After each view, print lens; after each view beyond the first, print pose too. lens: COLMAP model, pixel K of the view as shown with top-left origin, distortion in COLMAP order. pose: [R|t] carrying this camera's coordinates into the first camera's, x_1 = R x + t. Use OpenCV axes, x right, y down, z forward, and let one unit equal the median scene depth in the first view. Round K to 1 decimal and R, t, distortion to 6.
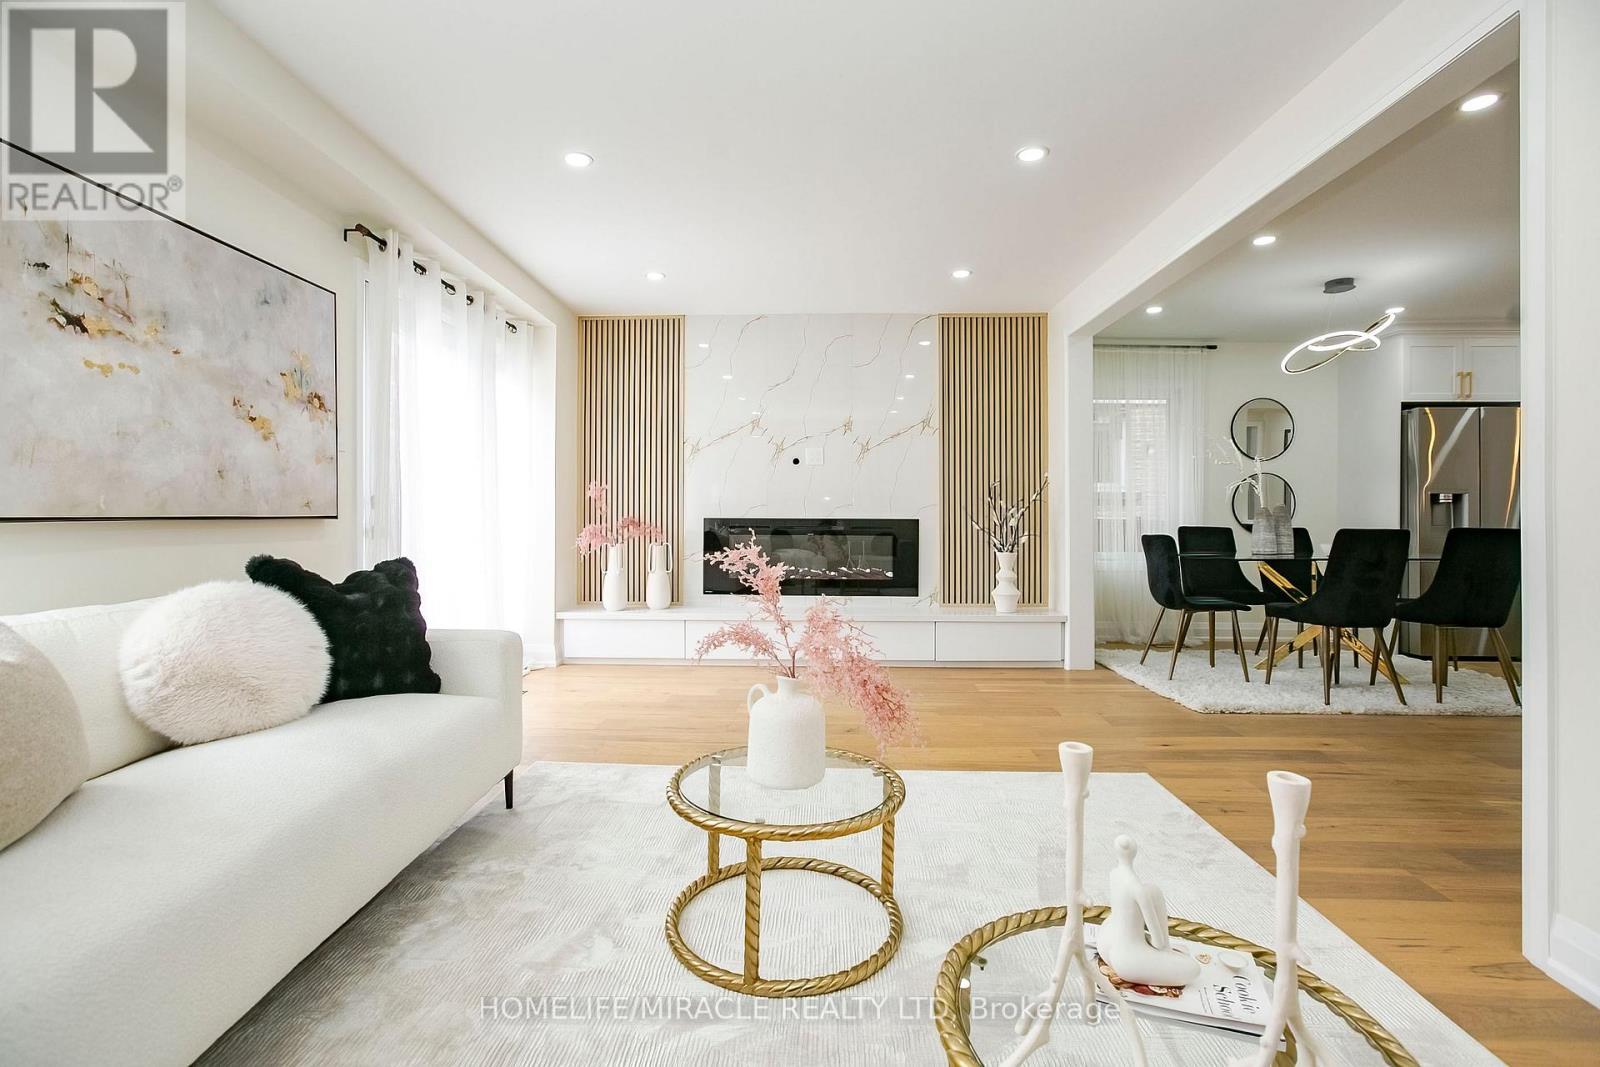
lens RADIAL K [[725.1, 0, 801.9], [0, 725.1, 526.6], [0, 0, 1]] dist [-0.042167, 0.024131]
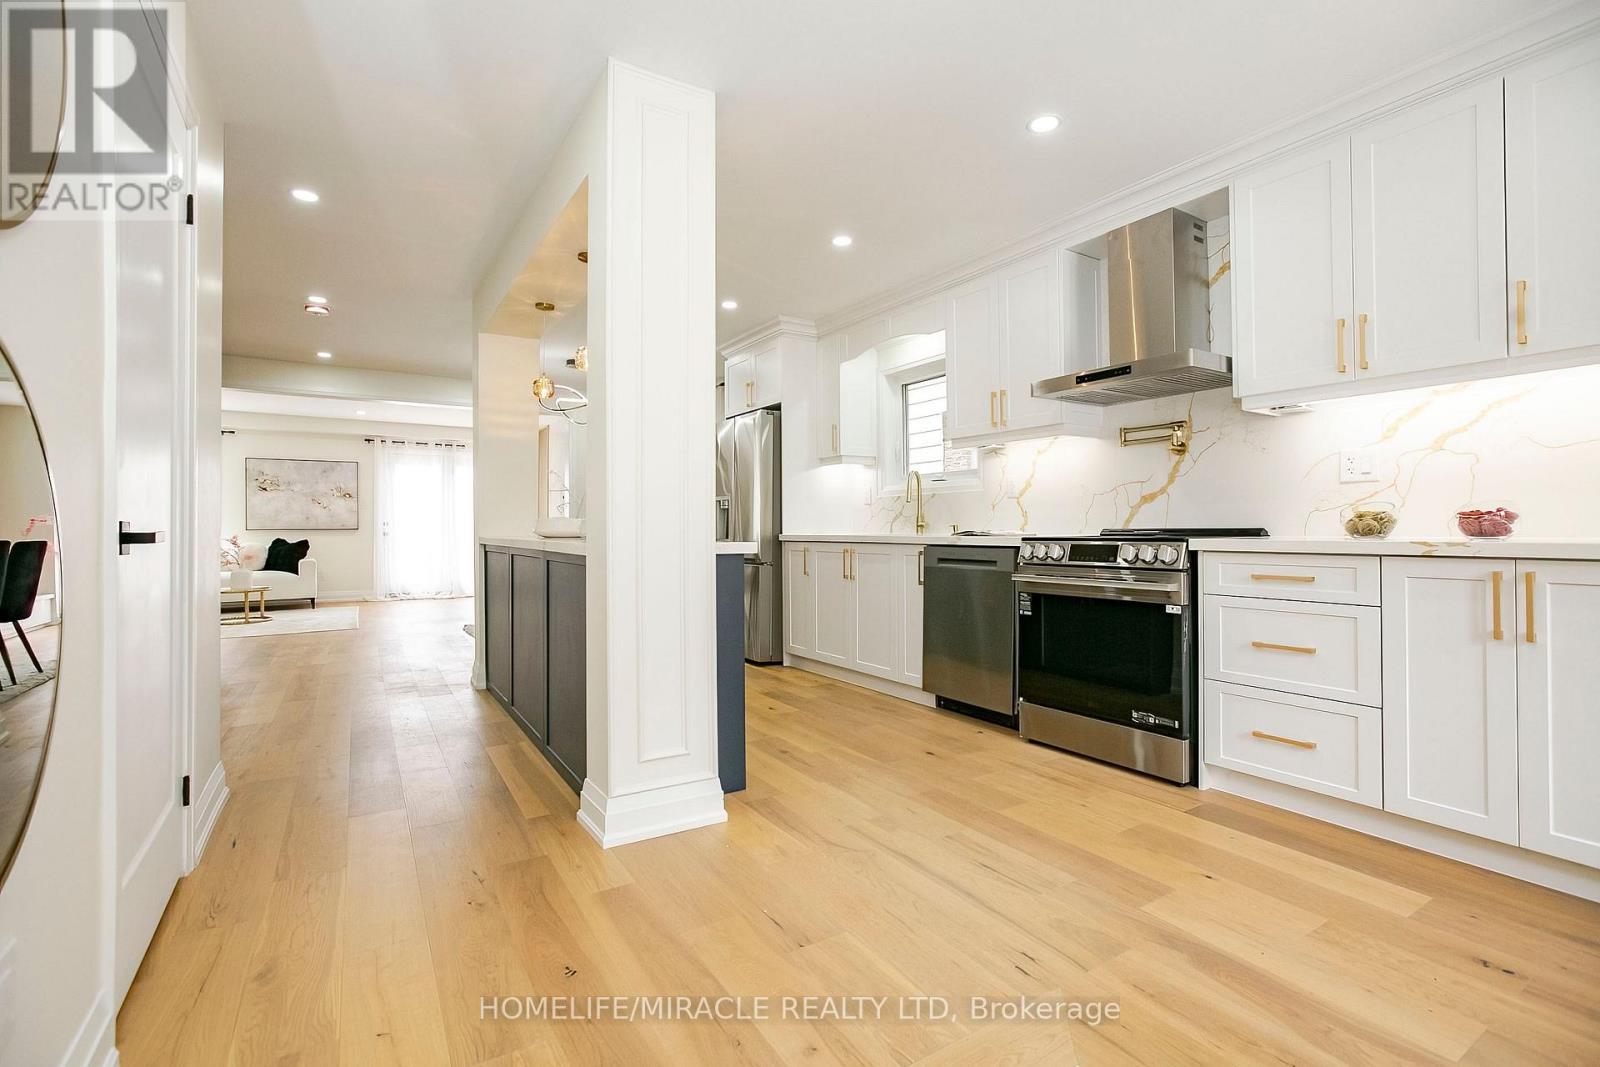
lens RADIAL K [[719.6, 0, 806.3], [0, 719.6, 517.5], [0, 0, 1]] dist [-0.042517, 0.024362]
pose [[0.559010, -0.011333, -0.829083, 3.758639], [-0.004920, 0.999844, -0.016985, -0.023599], [0.829146, 0.013574, 0.558867, 1.020055]]
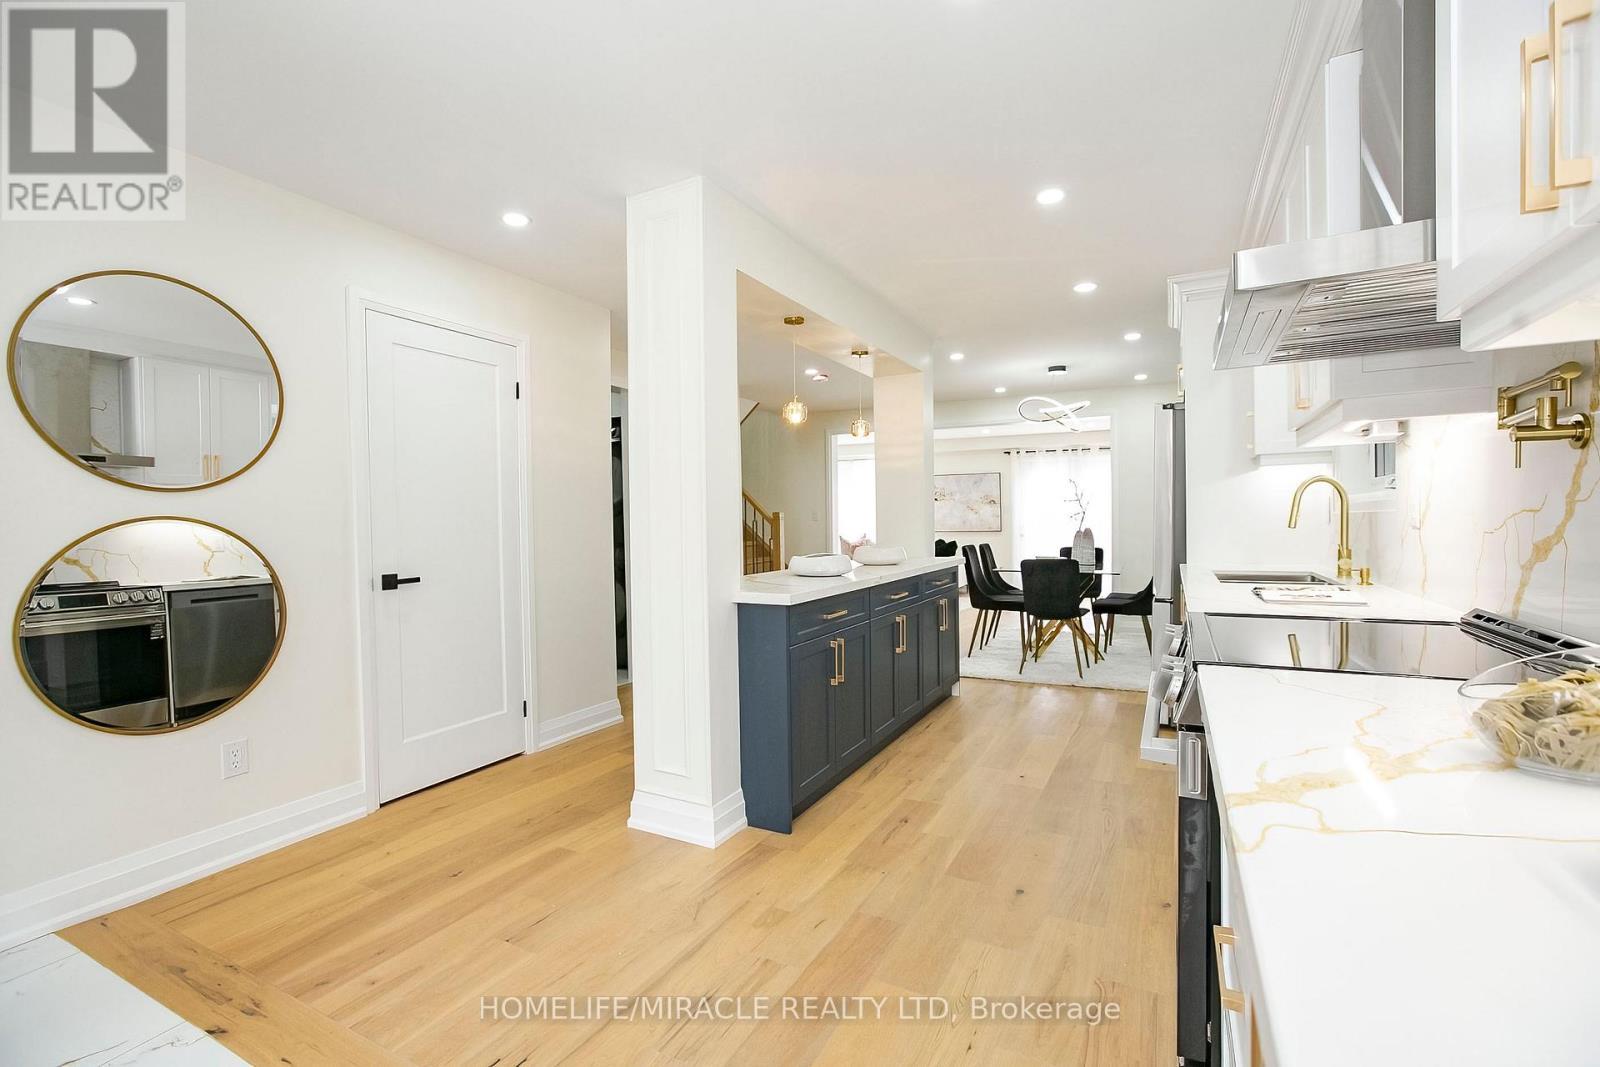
lens RADIAL K [[725.1, 0, 801.9], [0, 725.1, 526.6], [0, 0, 1]] dist [-0.042167, 0.024131]
pose [[-0.442912, 0.016799, -0.896408, 3.780601], [0.007677, 0.999859, 0.014945, -0.117908], [0.896532, -0.000263, -0.442978, 2.030621]]
